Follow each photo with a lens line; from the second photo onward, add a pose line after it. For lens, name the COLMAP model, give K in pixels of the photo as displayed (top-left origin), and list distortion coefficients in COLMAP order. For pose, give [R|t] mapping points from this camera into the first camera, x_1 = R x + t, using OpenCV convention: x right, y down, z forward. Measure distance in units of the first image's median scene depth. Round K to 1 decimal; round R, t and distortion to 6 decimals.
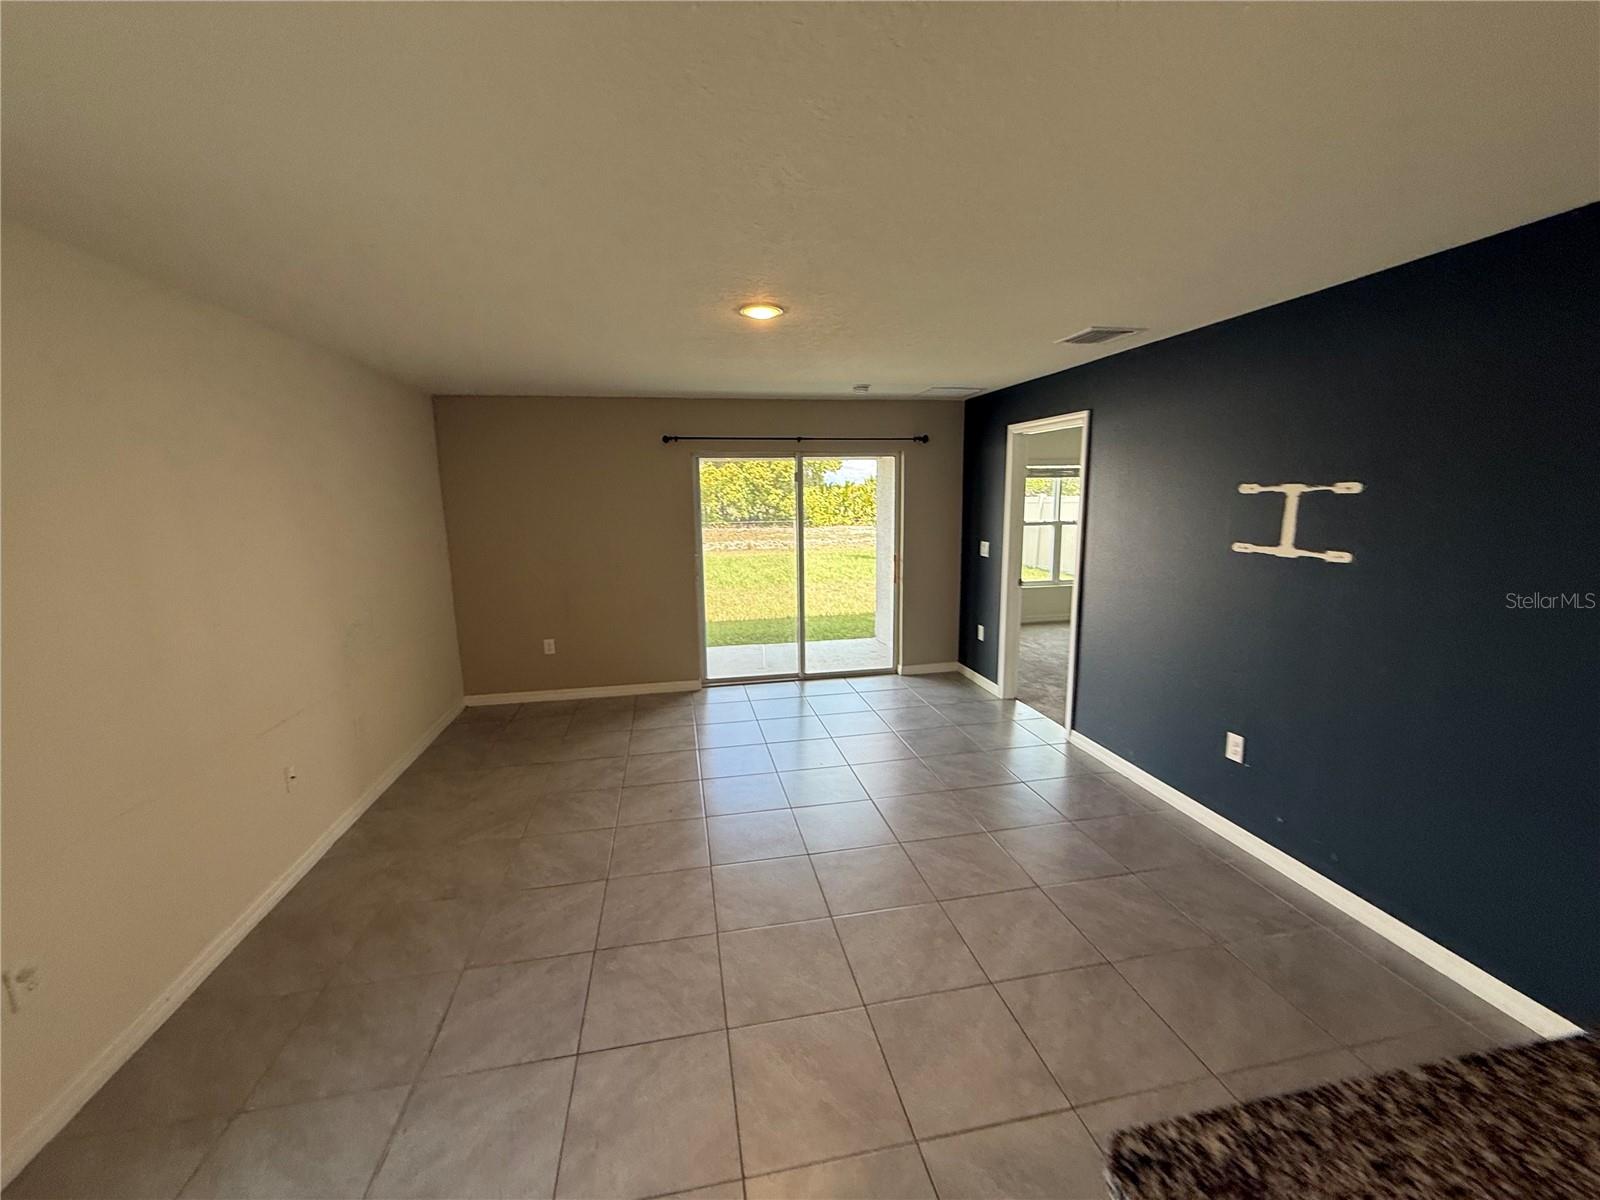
lens RADIAL K [[647.6, 0, 796.1], [0, 647.6, 601.4], [0, 0, 1]] dist [0.000922, 0.000102]
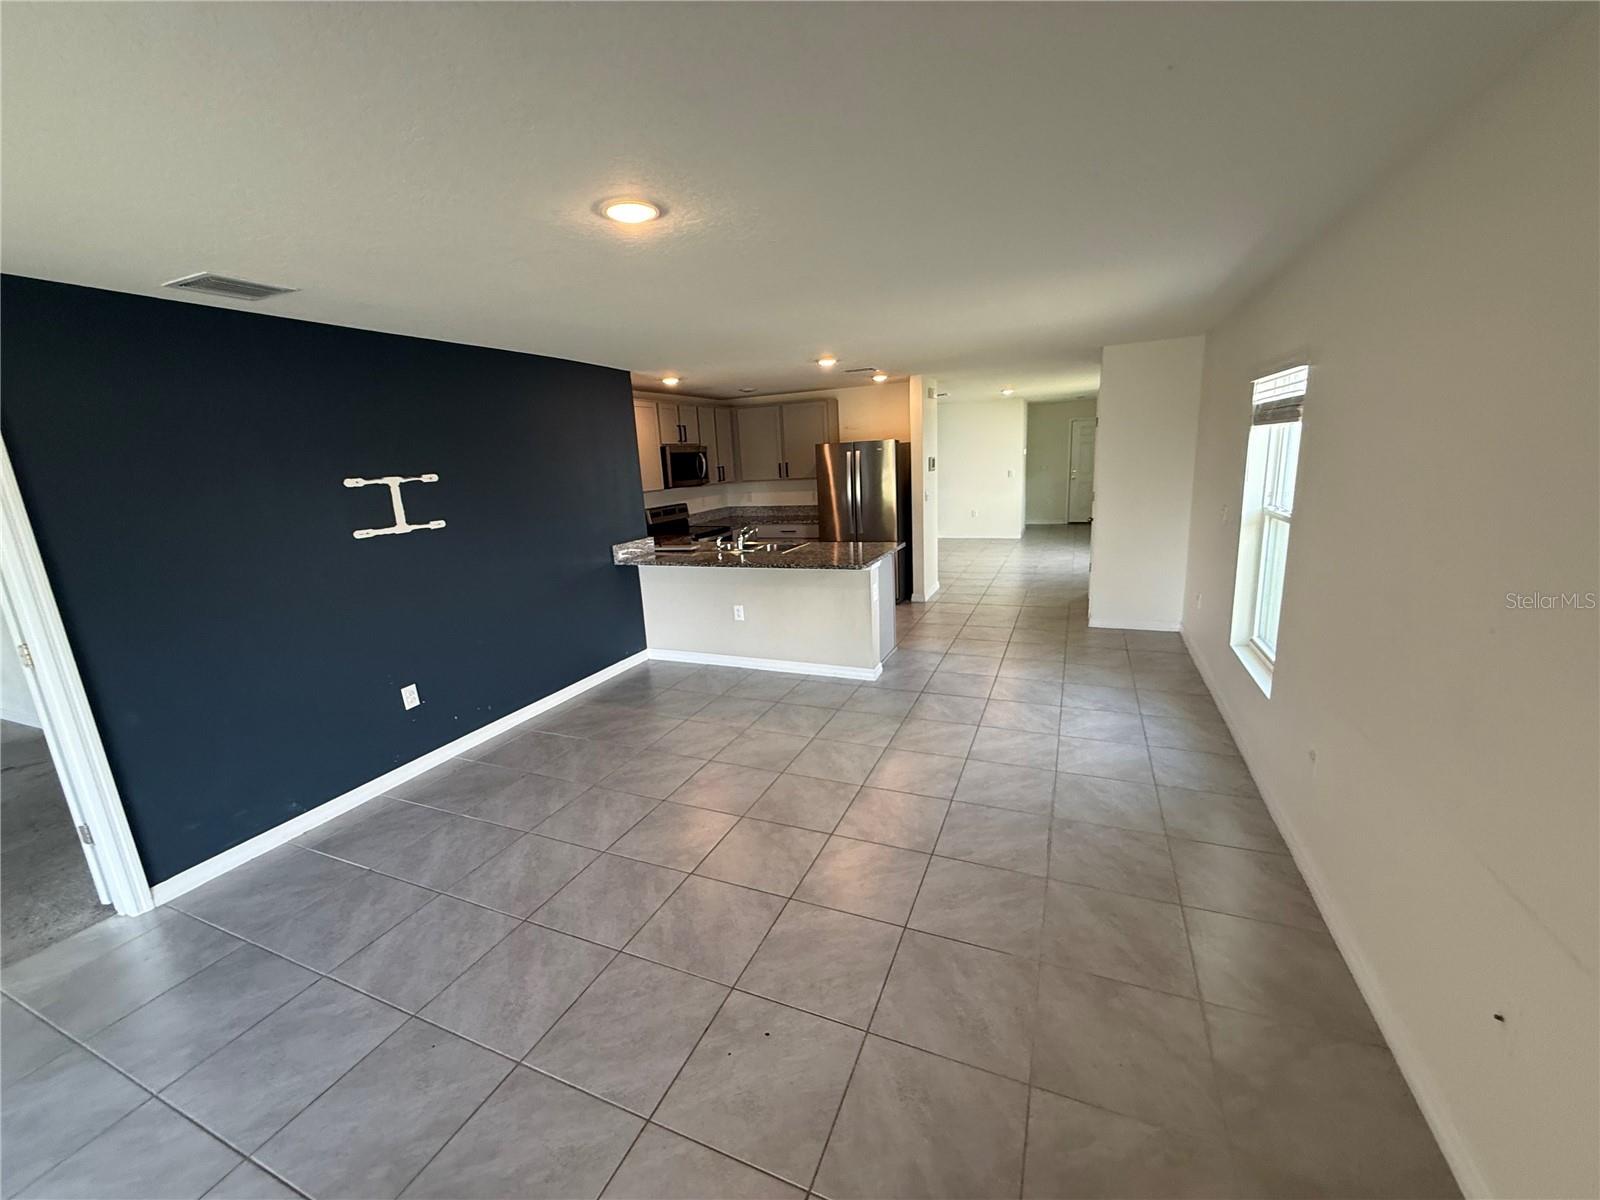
lens RADIAL K [[647.6, 0, 796.1], [0, 647.6, 601.4], [0, 0, 1]] dist [0.000922, 0.000102]
pose [[-0.826525, -0.064889, 0.559148, -0.653381], [0.158423, 0.926366, 0.341683, -0.268547], [-0.540147, 0.370991, -0.755385, 1.655964]]
